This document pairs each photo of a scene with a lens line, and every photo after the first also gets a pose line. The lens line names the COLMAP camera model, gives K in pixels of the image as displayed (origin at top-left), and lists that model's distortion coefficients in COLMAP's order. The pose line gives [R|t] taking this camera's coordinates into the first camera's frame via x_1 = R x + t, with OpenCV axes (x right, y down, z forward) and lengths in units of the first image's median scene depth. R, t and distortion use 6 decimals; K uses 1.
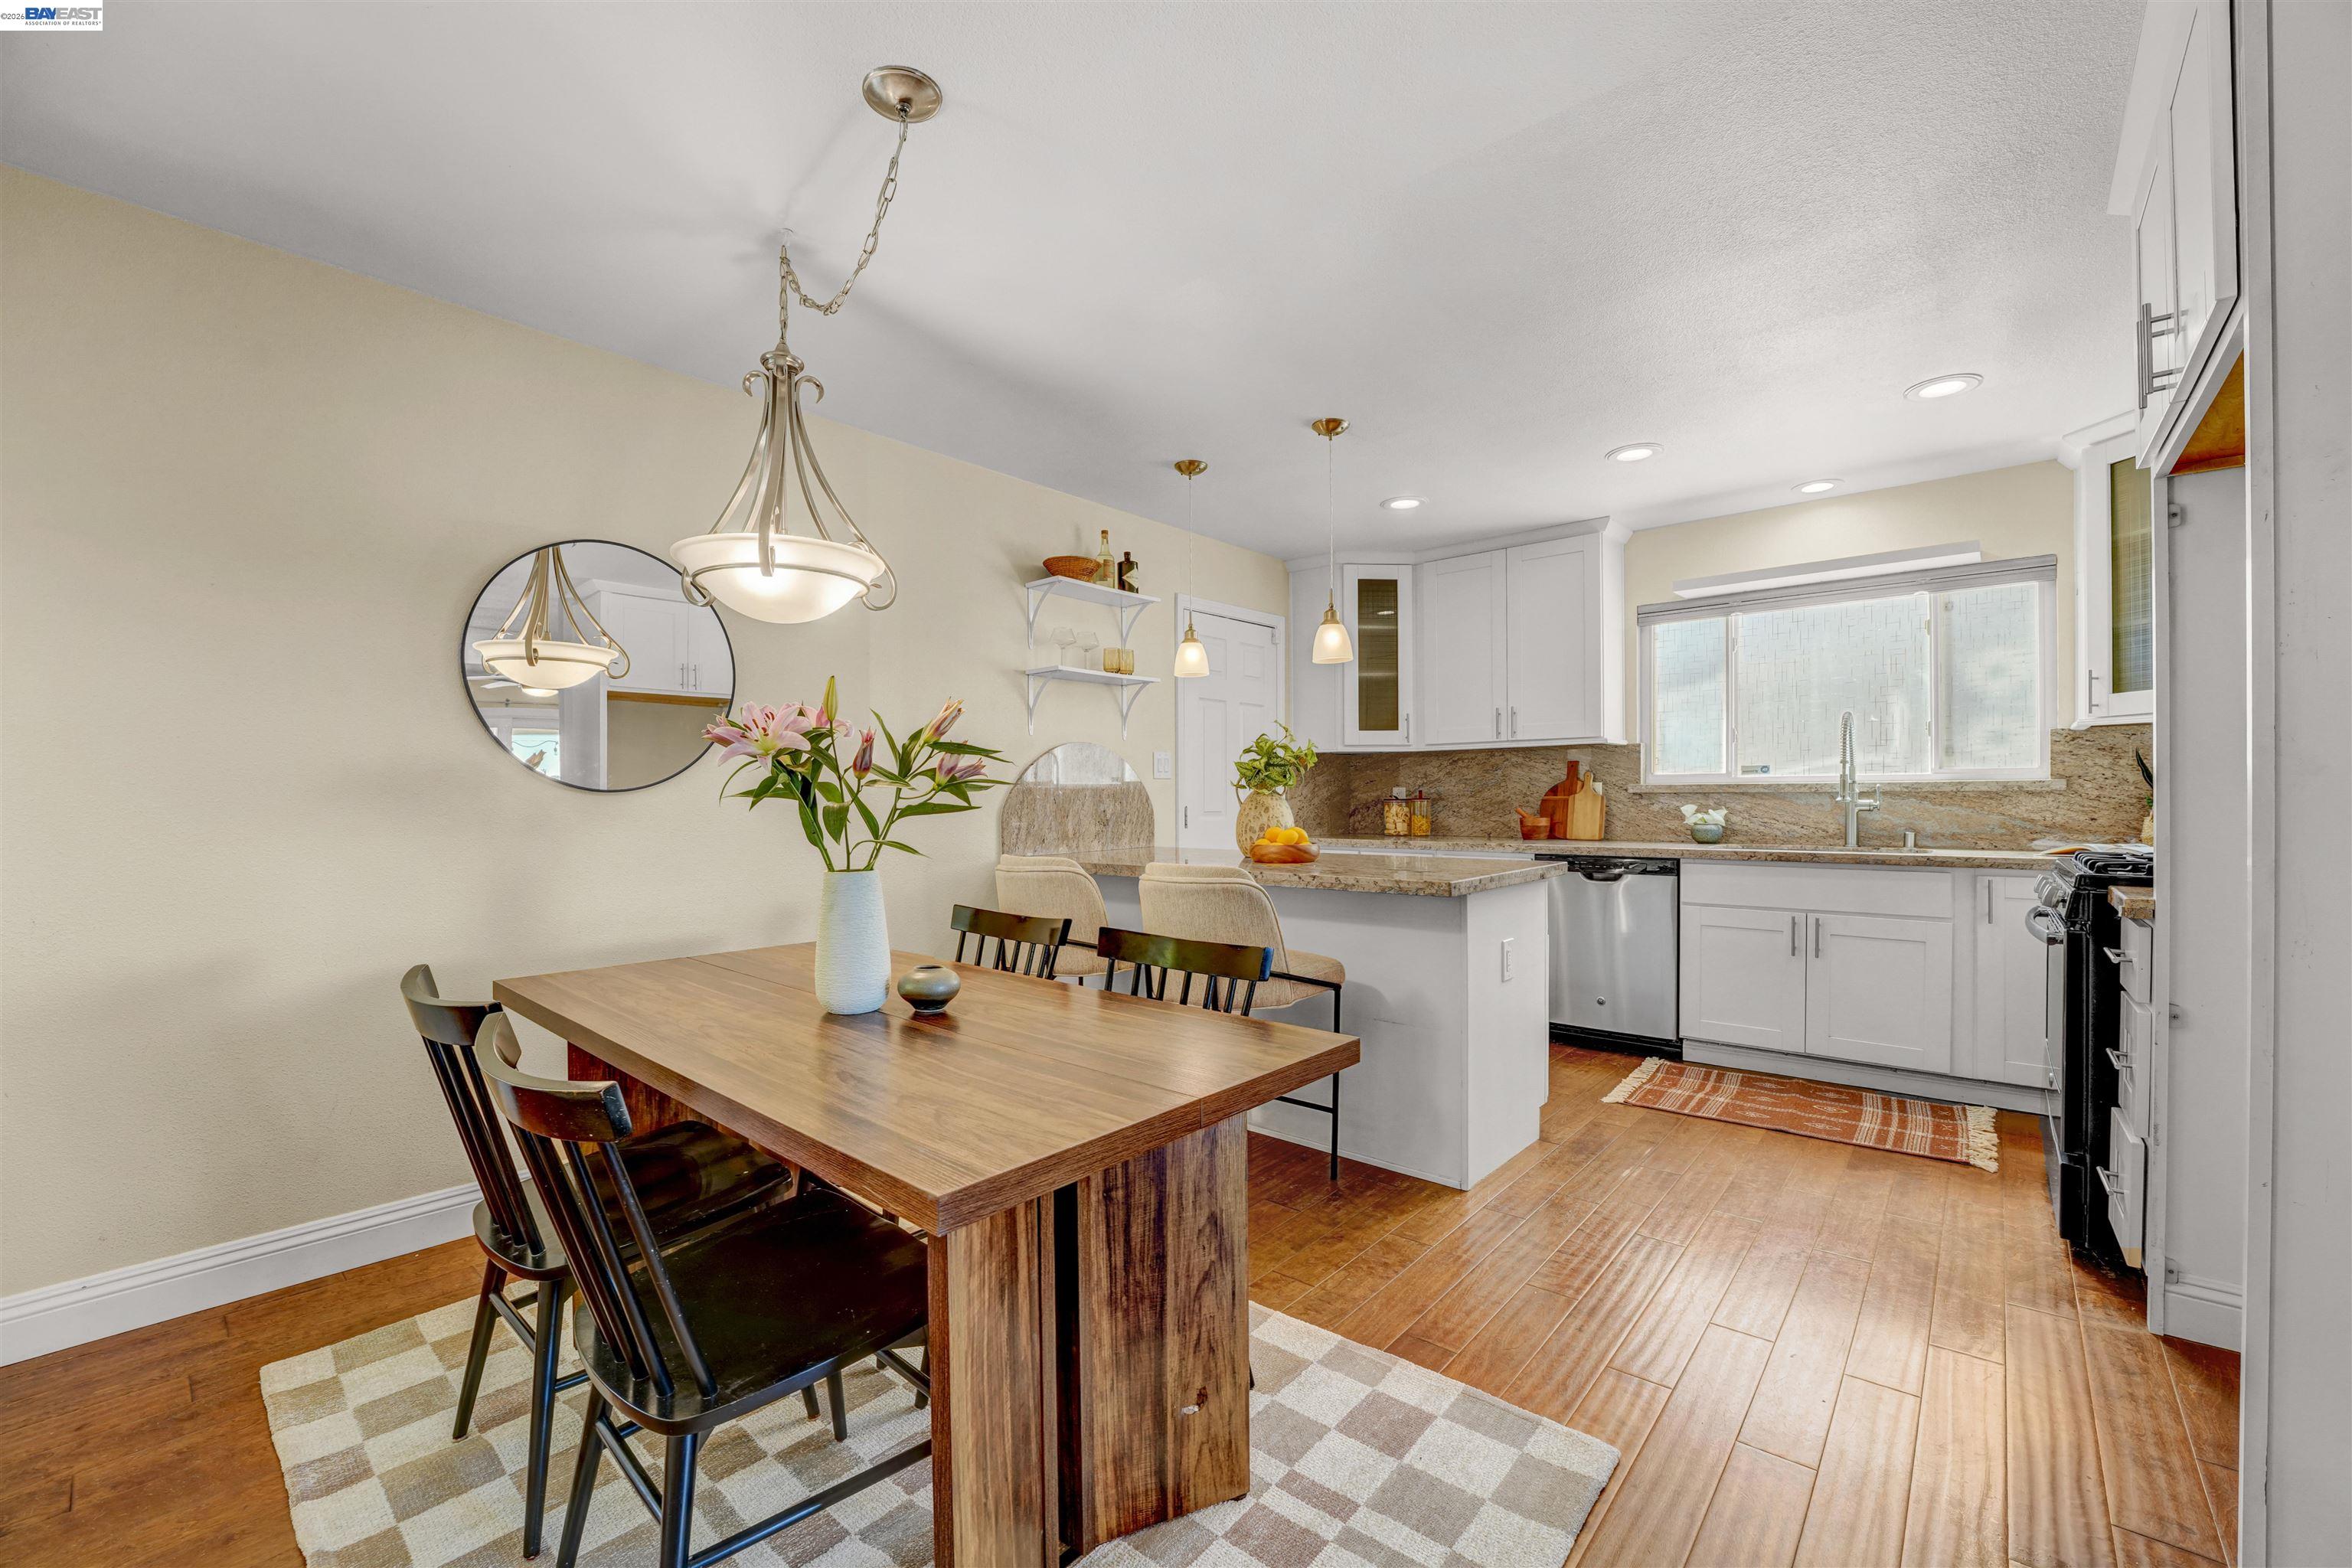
lens RADIAL K [[954.3, 0, 1166.8], [0, 954.3, 796.3], [0, 0, 1]] dist [-0.027630, 0.002275]
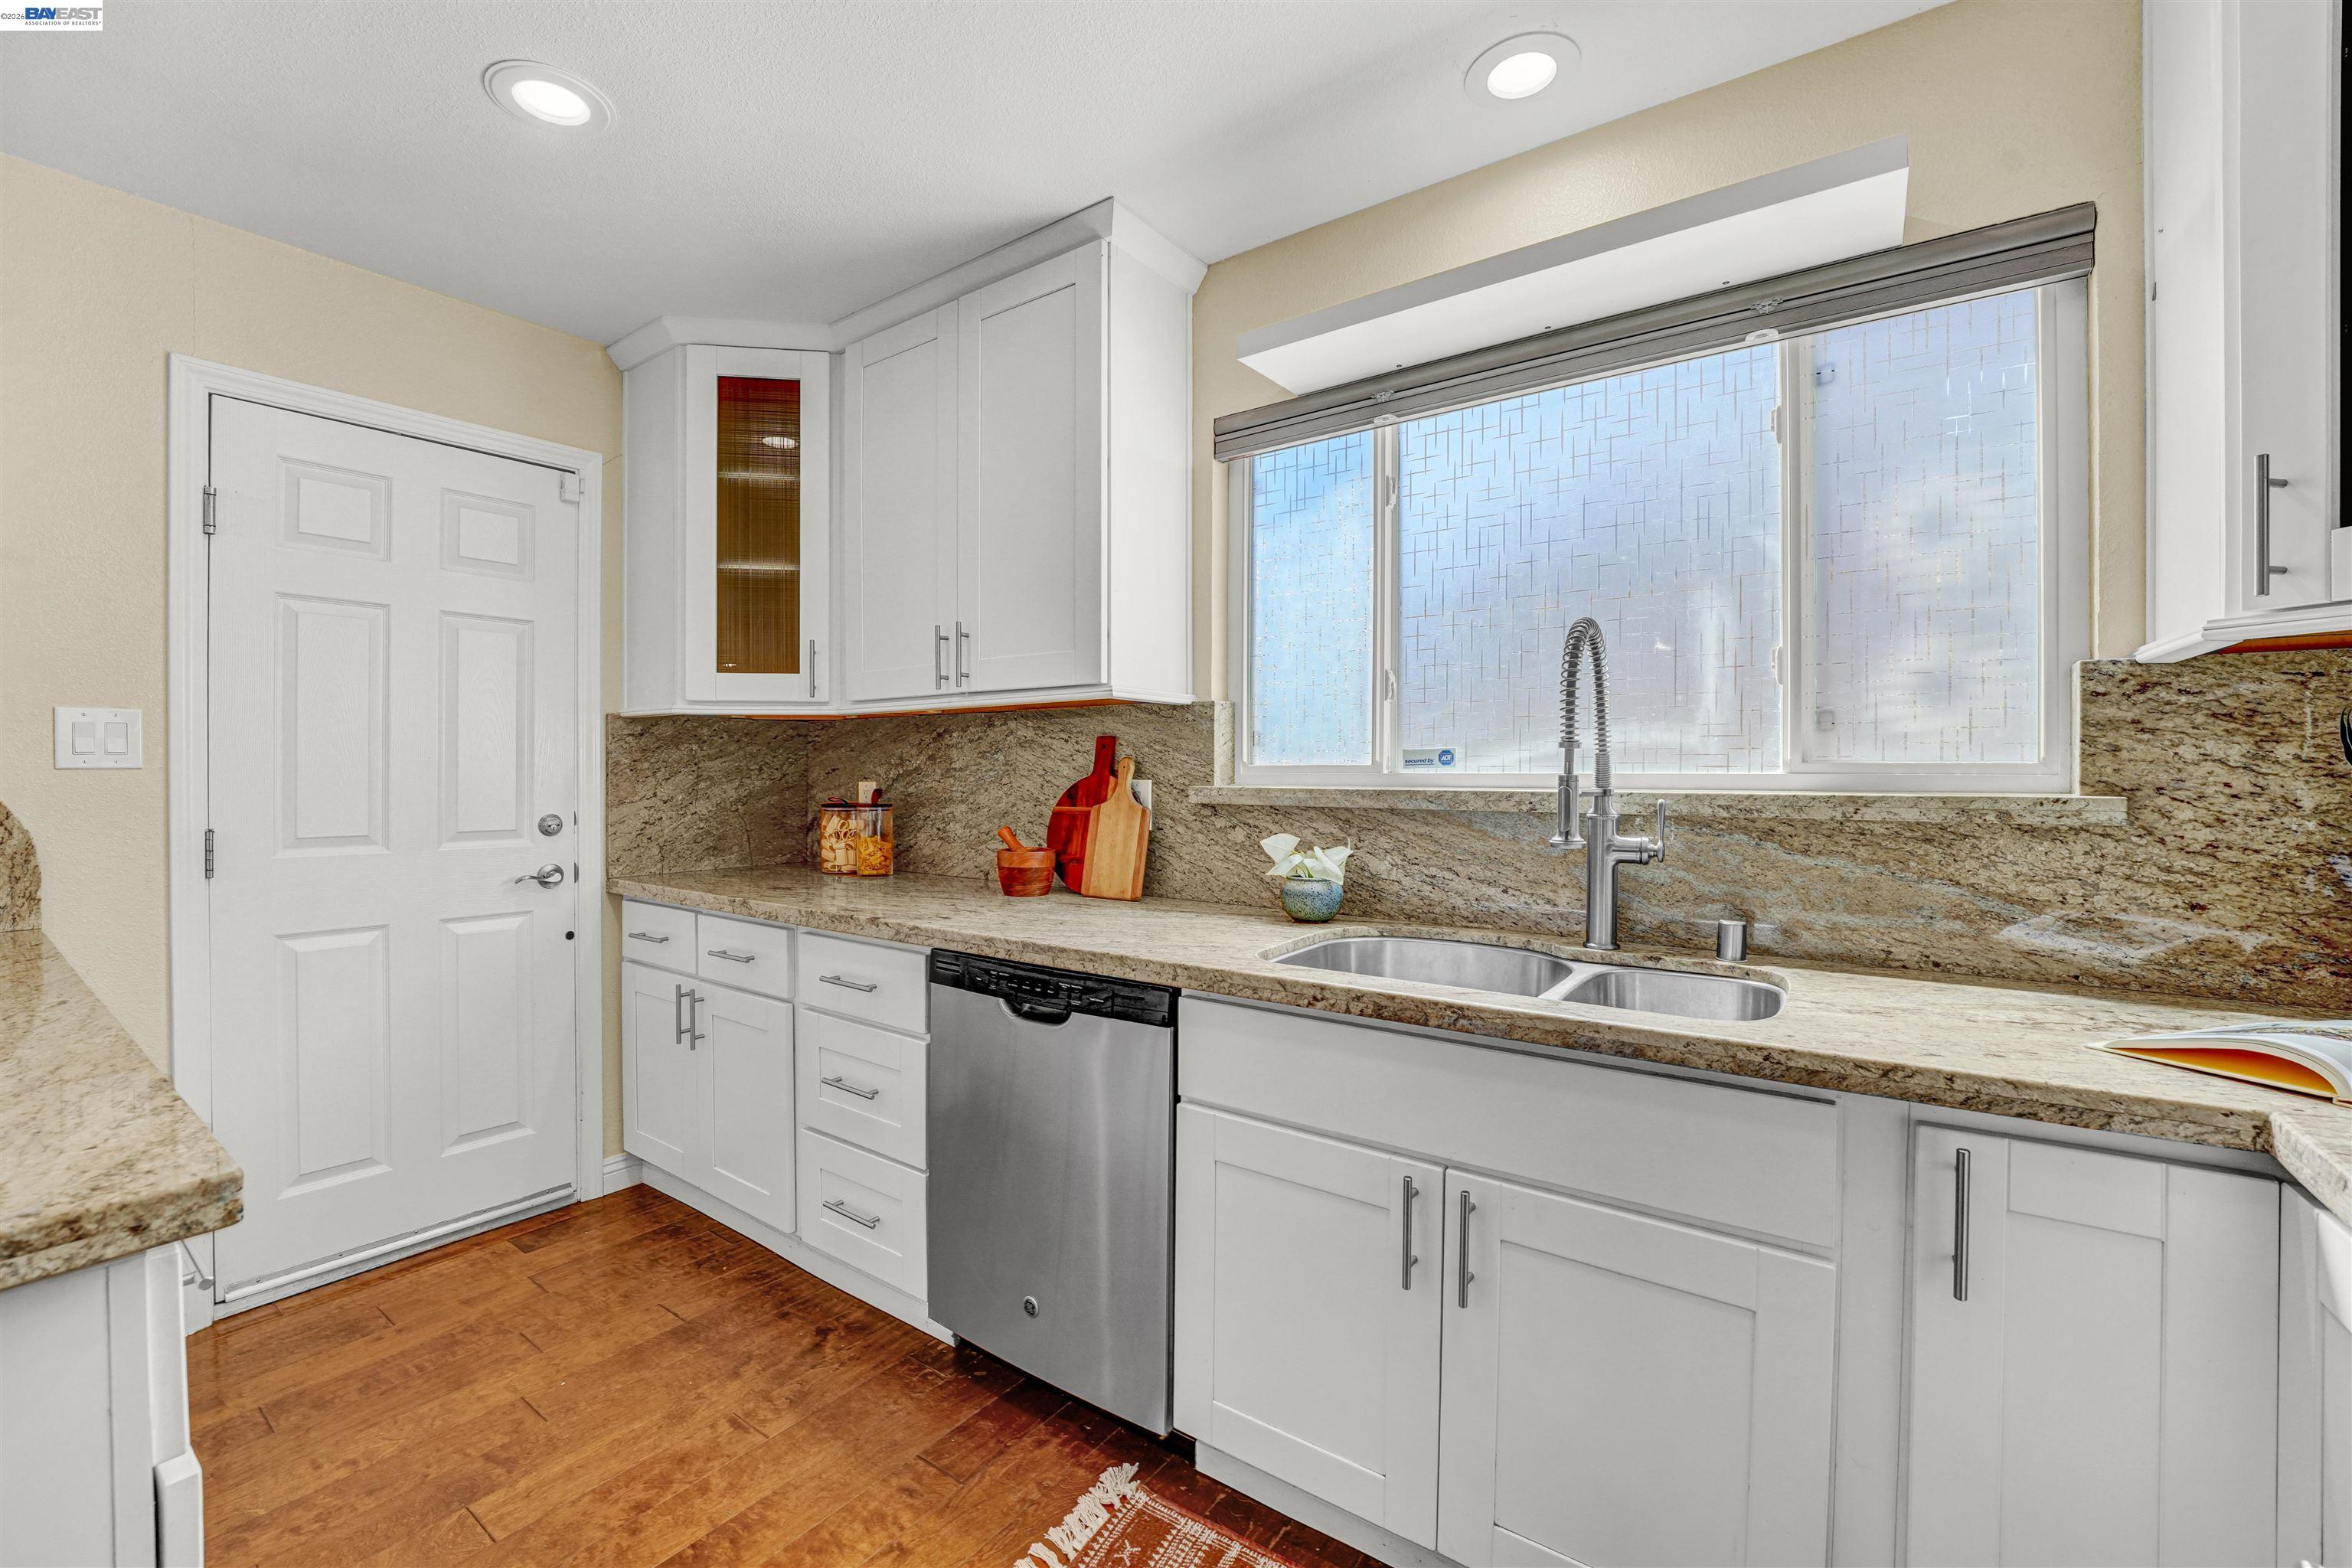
lens RADIAL K [[954.3, 0, 1163.6], [0, 954.3, 771.3], [0, 0, 1]] dist [-0.027630, 0.002275]
pose [[0.995375, 0.006301, 0.095856, 0.463816], [-0.006436, 0.999979, 0.001095, -0.022046], [-0.095847, -0.001707, 0.995395, 0.564209]]
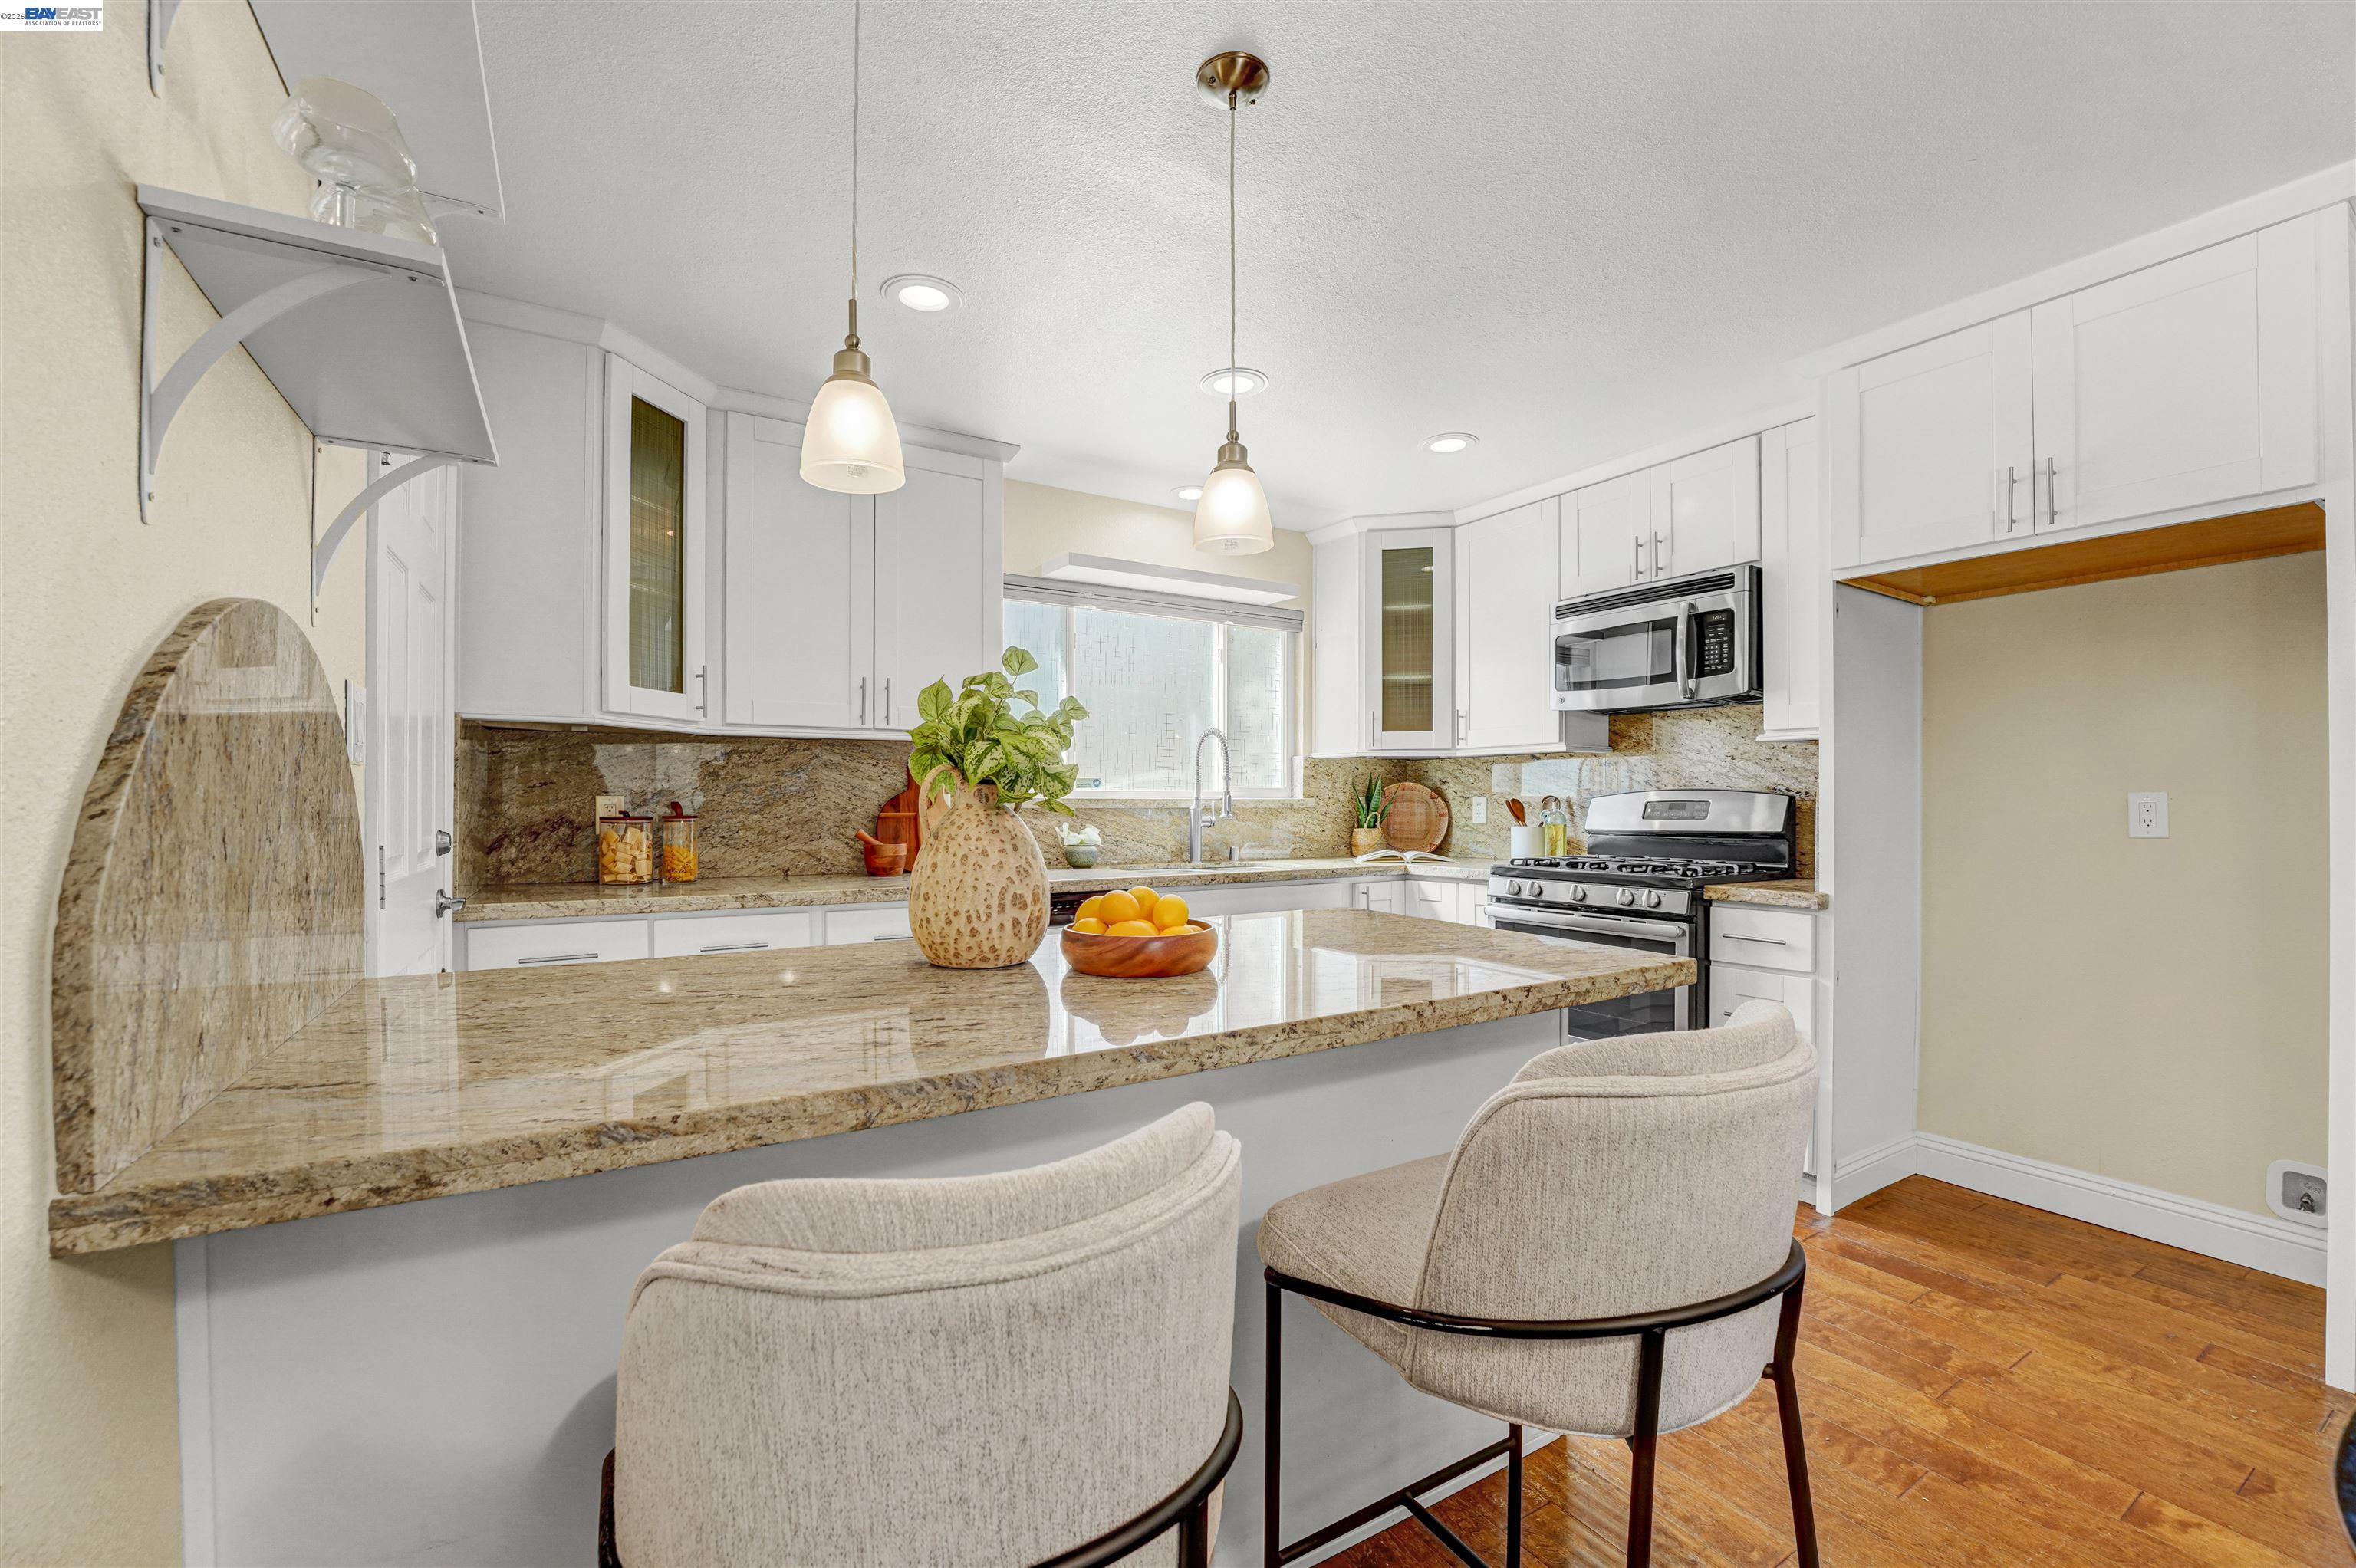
lens RADIAL K [[955.8, 0, 1167.4], [0, 955.8, 796.0], [0, 0, 1]] dist [-0.027630, 0.002275]
pose [[0.306642, 0.010894, 0.951763, -0.229925], [-0.004098, 0.999940, -0.010125, -0.006684], [-0.951816, -0.000796, 0.306669, 0.672636]]
